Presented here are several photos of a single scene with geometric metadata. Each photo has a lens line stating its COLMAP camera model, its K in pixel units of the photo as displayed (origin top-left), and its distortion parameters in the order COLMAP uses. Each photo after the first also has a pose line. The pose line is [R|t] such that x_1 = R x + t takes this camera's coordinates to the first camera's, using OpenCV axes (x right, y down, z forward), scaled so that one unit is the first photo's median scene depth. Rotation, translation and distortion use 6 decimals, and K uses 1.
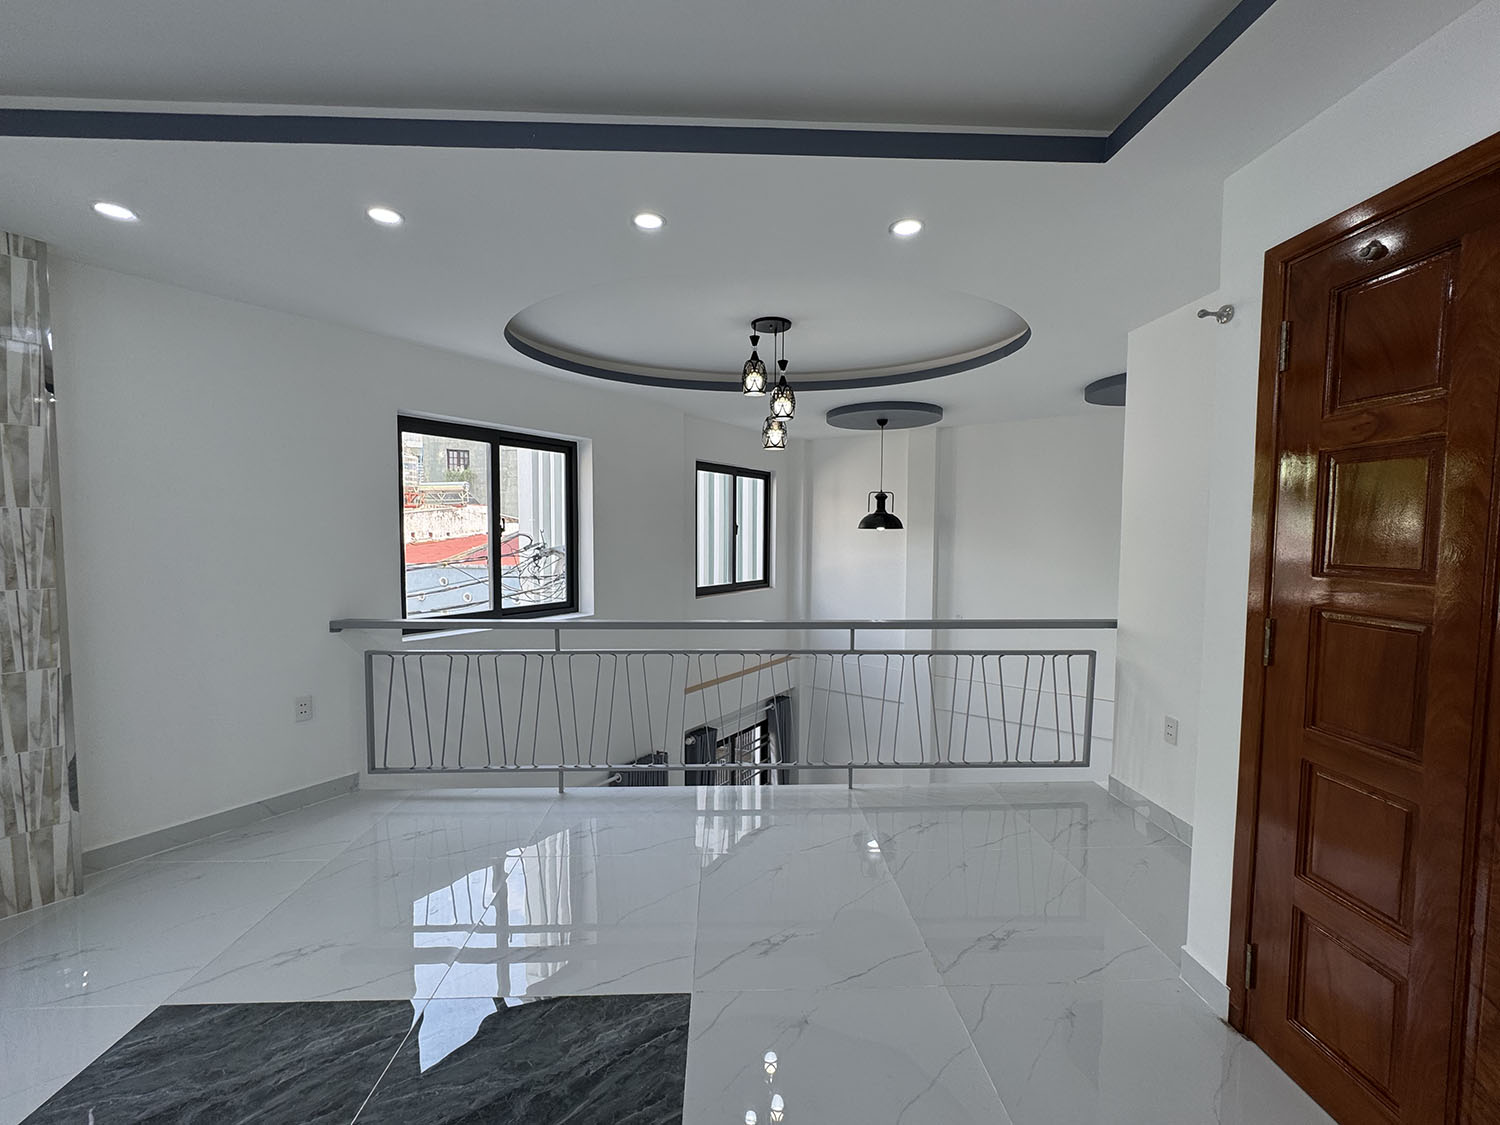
lens RADIAL K [[606.6, 0, 749.8], [0, 606.6, 571.0], [0, 0, 1]] dist [-0.001341, -0.000233]
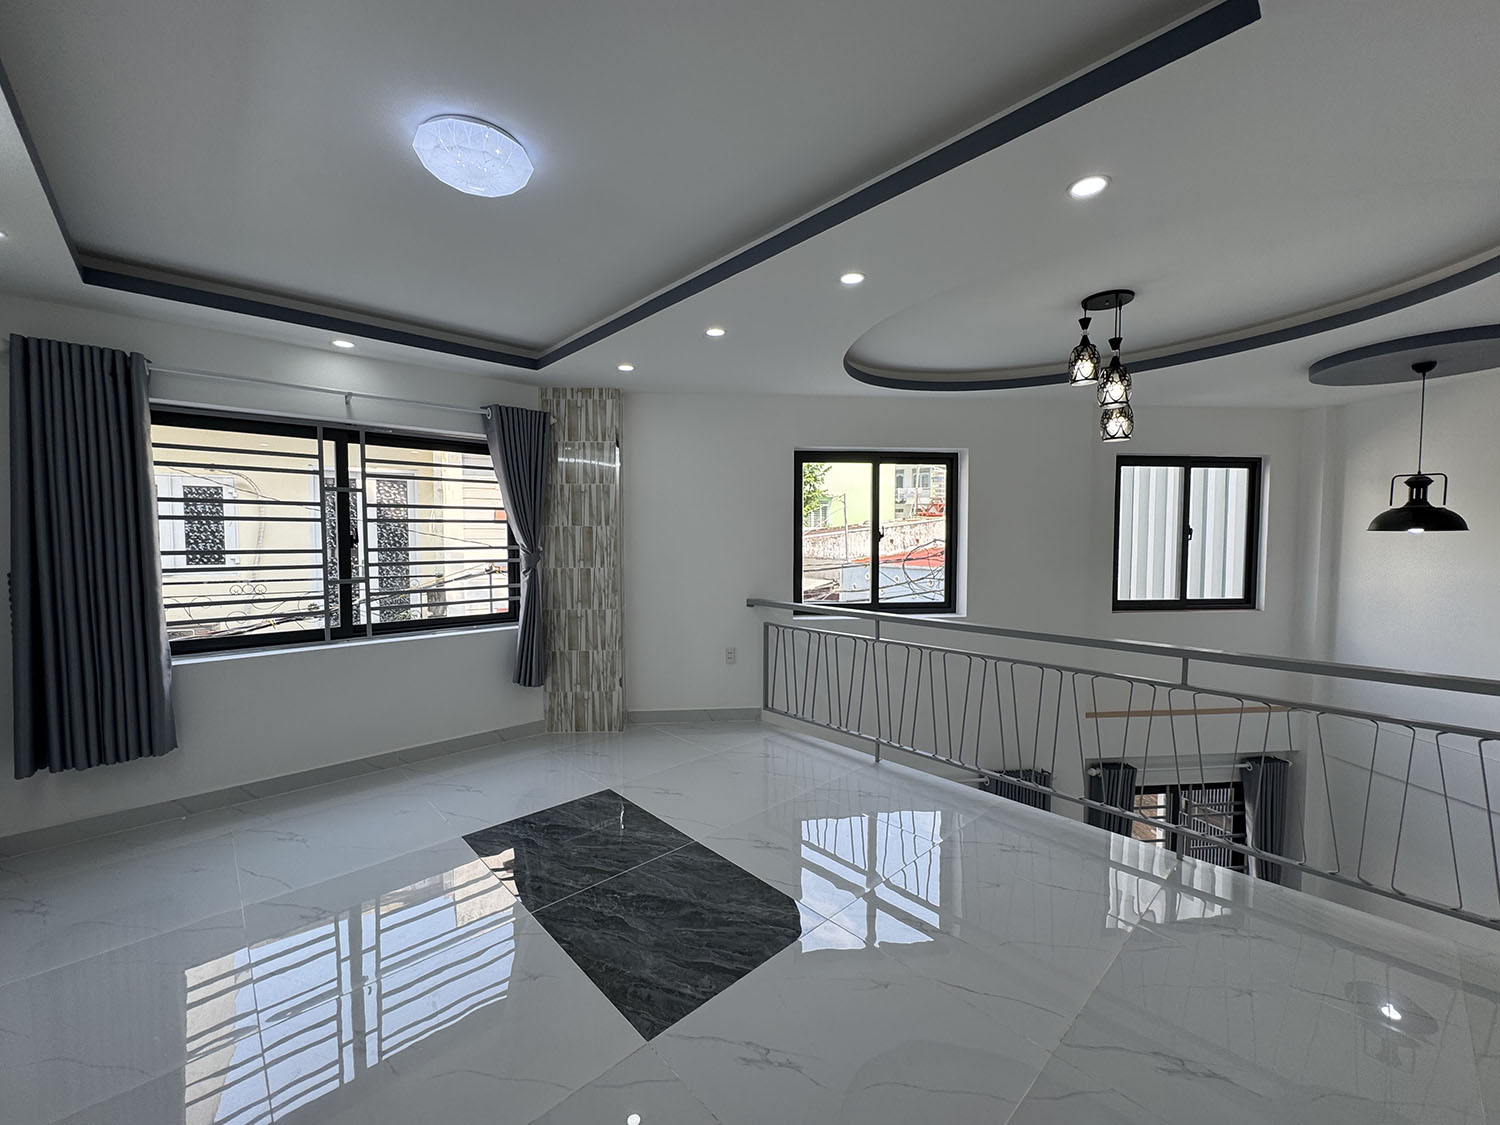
lens RADIAL K [[605.6, 0, 737.9], [0, 605.6, 569.2], [0, 0, 1]] dist [0.024337, -0.011733]
pose [[0.643400, 0.035674, -0.764698, 0.307557], [-0.047087, 0.998866, 0.006980, 0.001277], [0.764080, 0.031516, 0.644351, 0.028853]]
